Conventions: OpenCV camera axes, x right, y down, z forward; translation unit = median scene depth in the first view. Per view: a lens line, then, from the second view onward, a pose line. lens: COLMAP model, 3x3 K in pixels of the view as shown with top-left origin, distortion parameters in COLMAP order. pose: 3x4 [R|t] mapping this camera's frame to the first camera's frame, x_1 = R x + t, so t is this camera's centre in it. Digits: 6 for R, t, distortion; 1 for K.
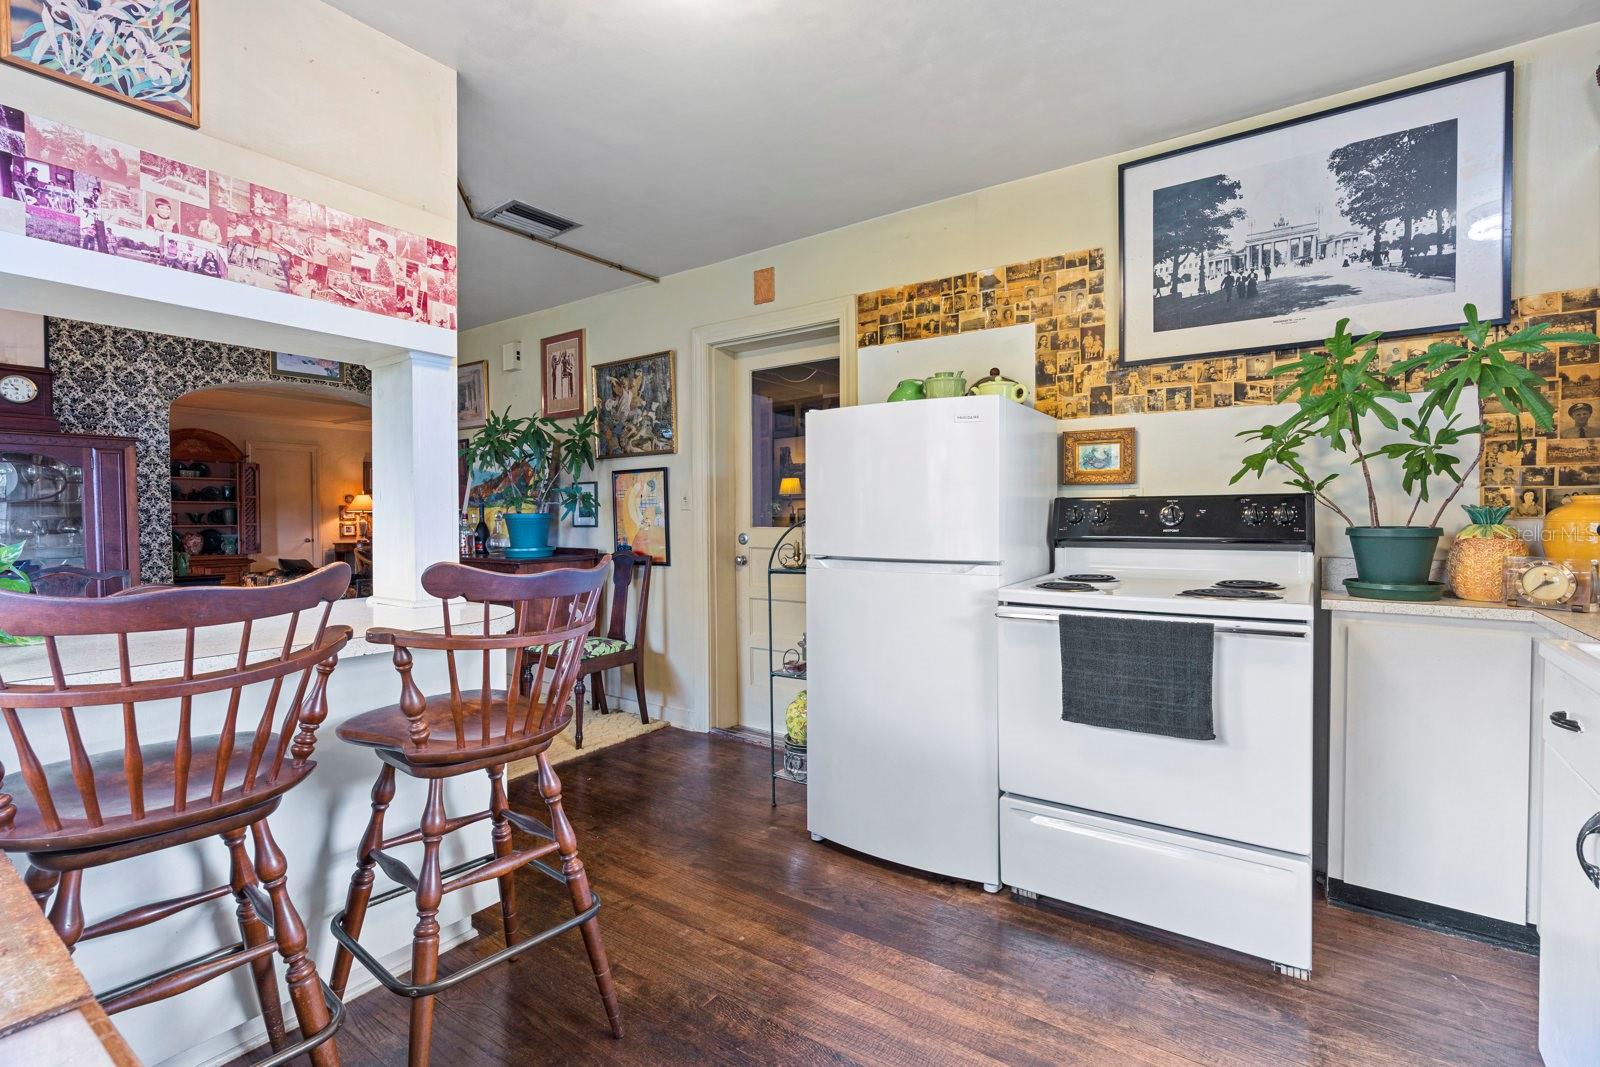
lens RADIAL K [[731.6, 0, 798.6], [0, 731.6, 522.4], [0, 0, 1]] dist [-0.011959, 0.004024]
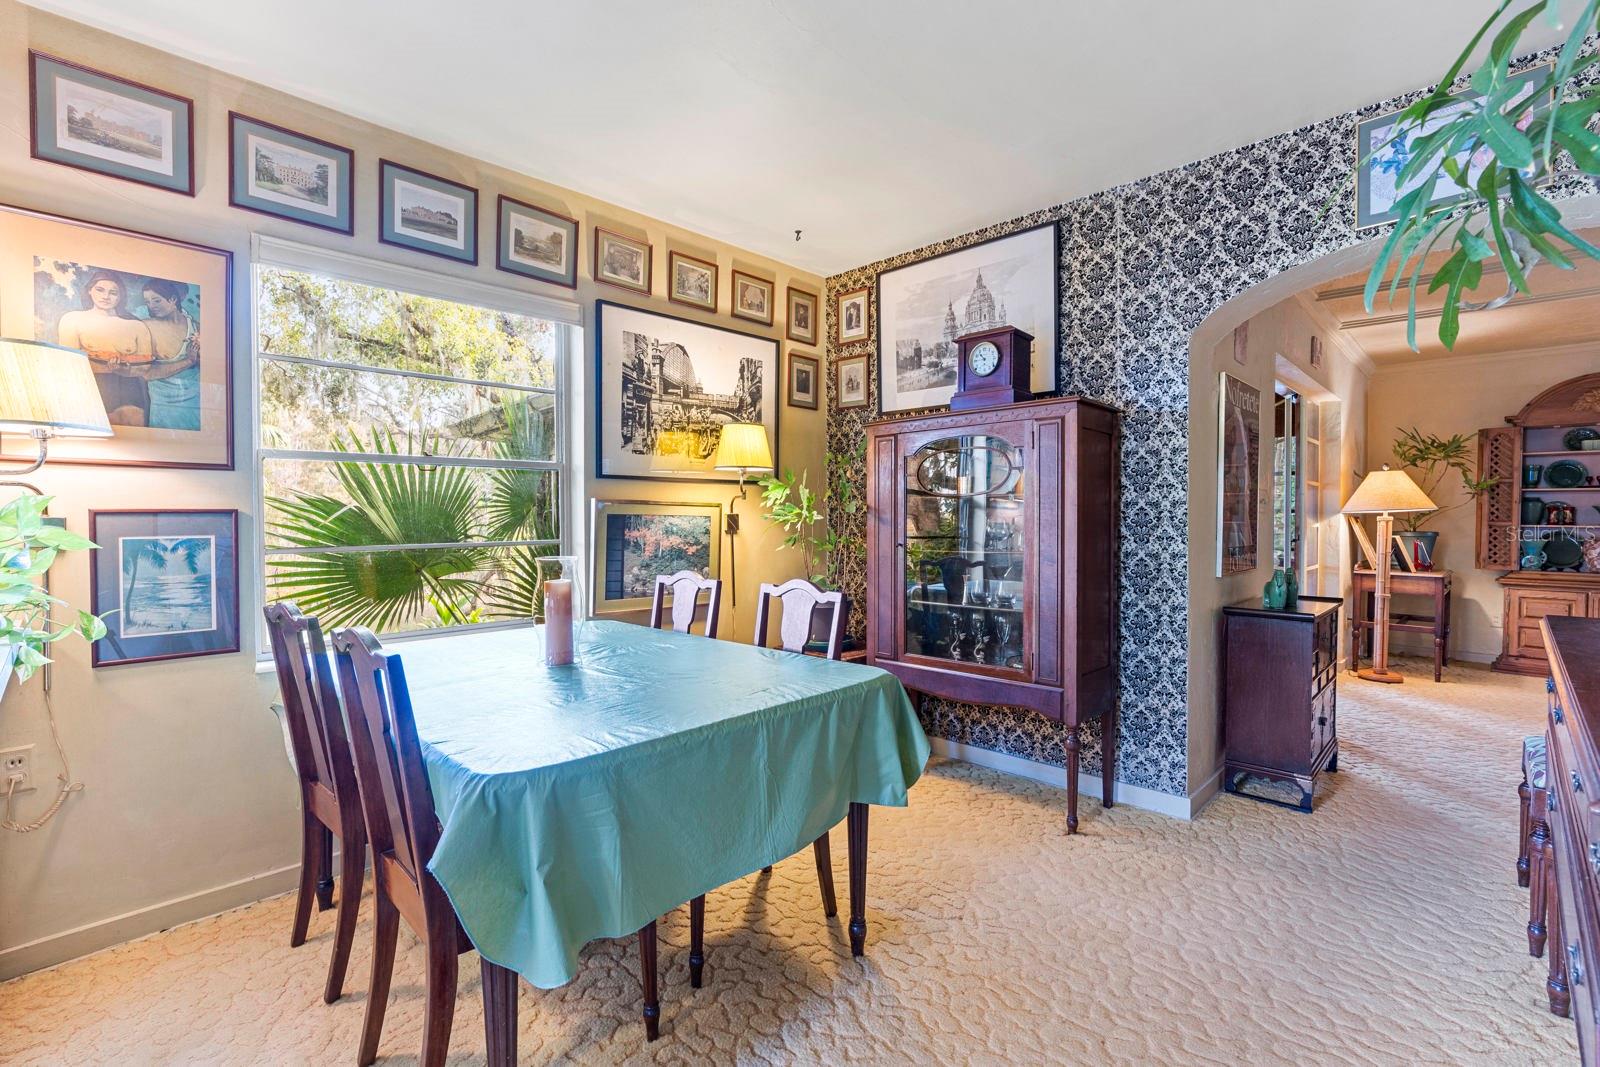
lens RADIAL K [[731.6, 0, 802.7], [0, 731.6, 536.0], [0, 0, 1]] dist [-0.011959, 0.004024]
pose [[-0.148656, 0.027575, -0.988504, -0.400202], [-0.004227, 0.999584, 0.028520, -0.010123], [0.988880, 0.008418, -0.148478, 1.693995]]
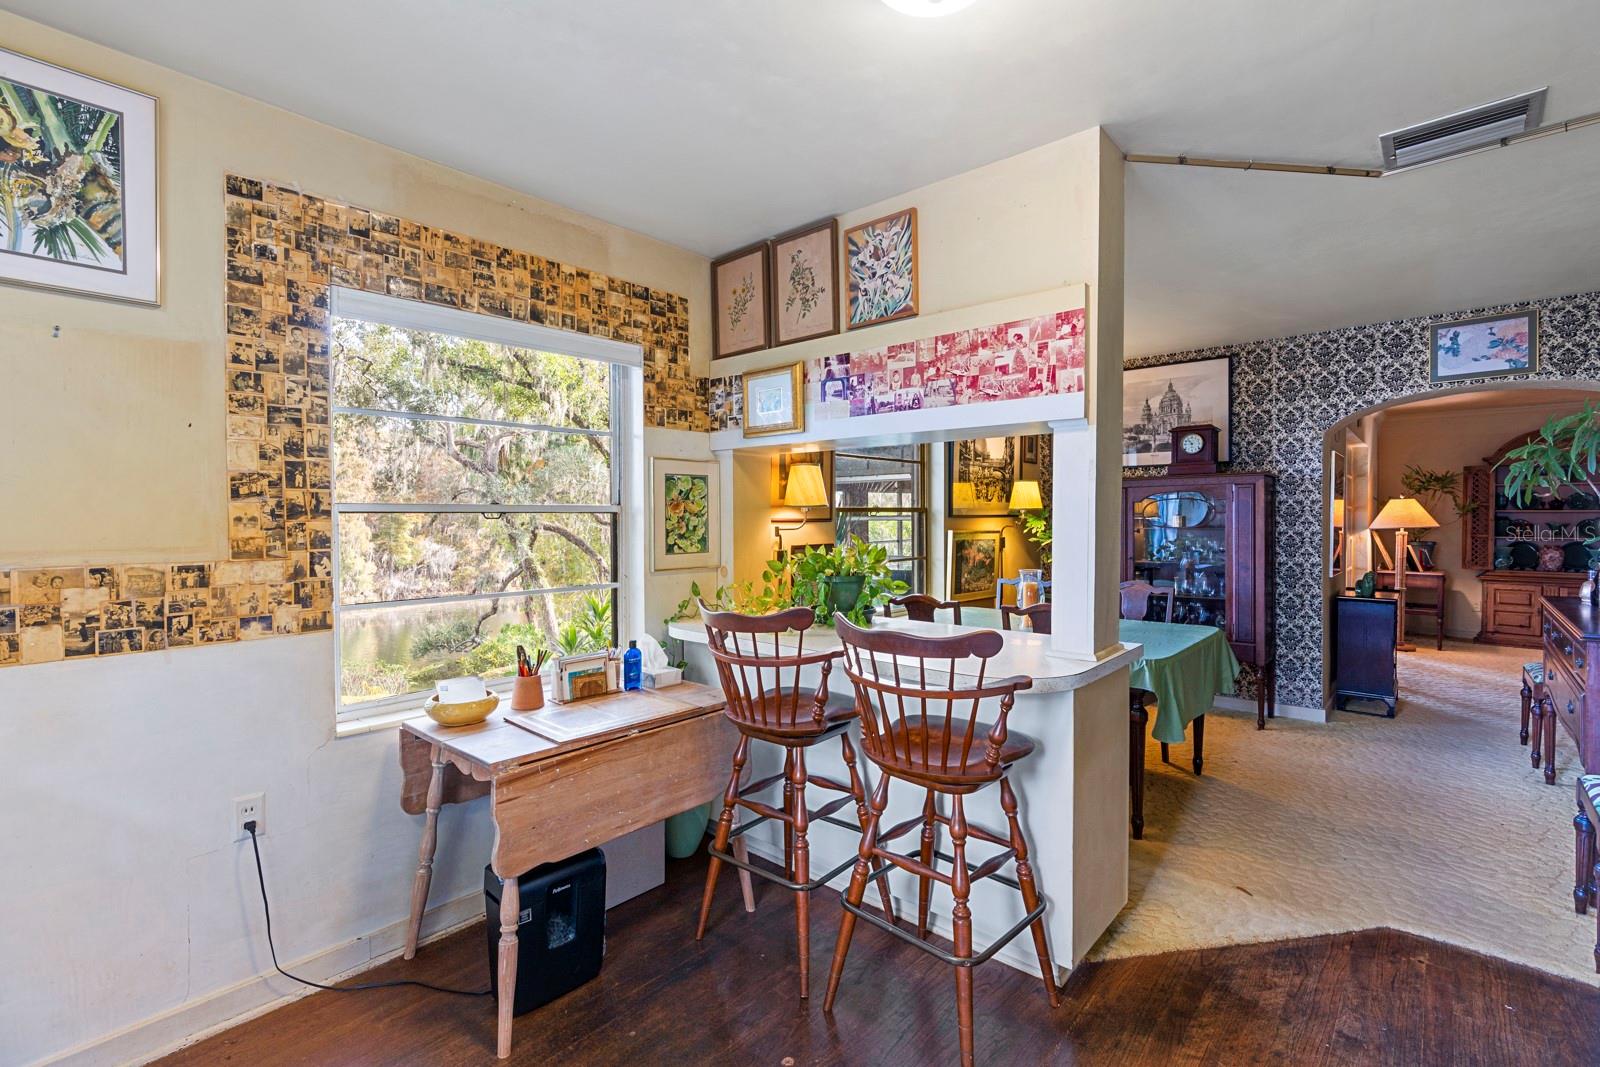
lens RADIAL K [[731.6, 0, 791.3], [0, 731.6, 533.1], [0, 0, 1]] dist [-0.011959, 0.004024]
pose [[-0.113626, 0.024627, -0.993218, 0.643572], [-0.000233, 0.999692, 0.024815, -0.096490], [0.993524, 0.003051, -0.113585, 0.767619]]
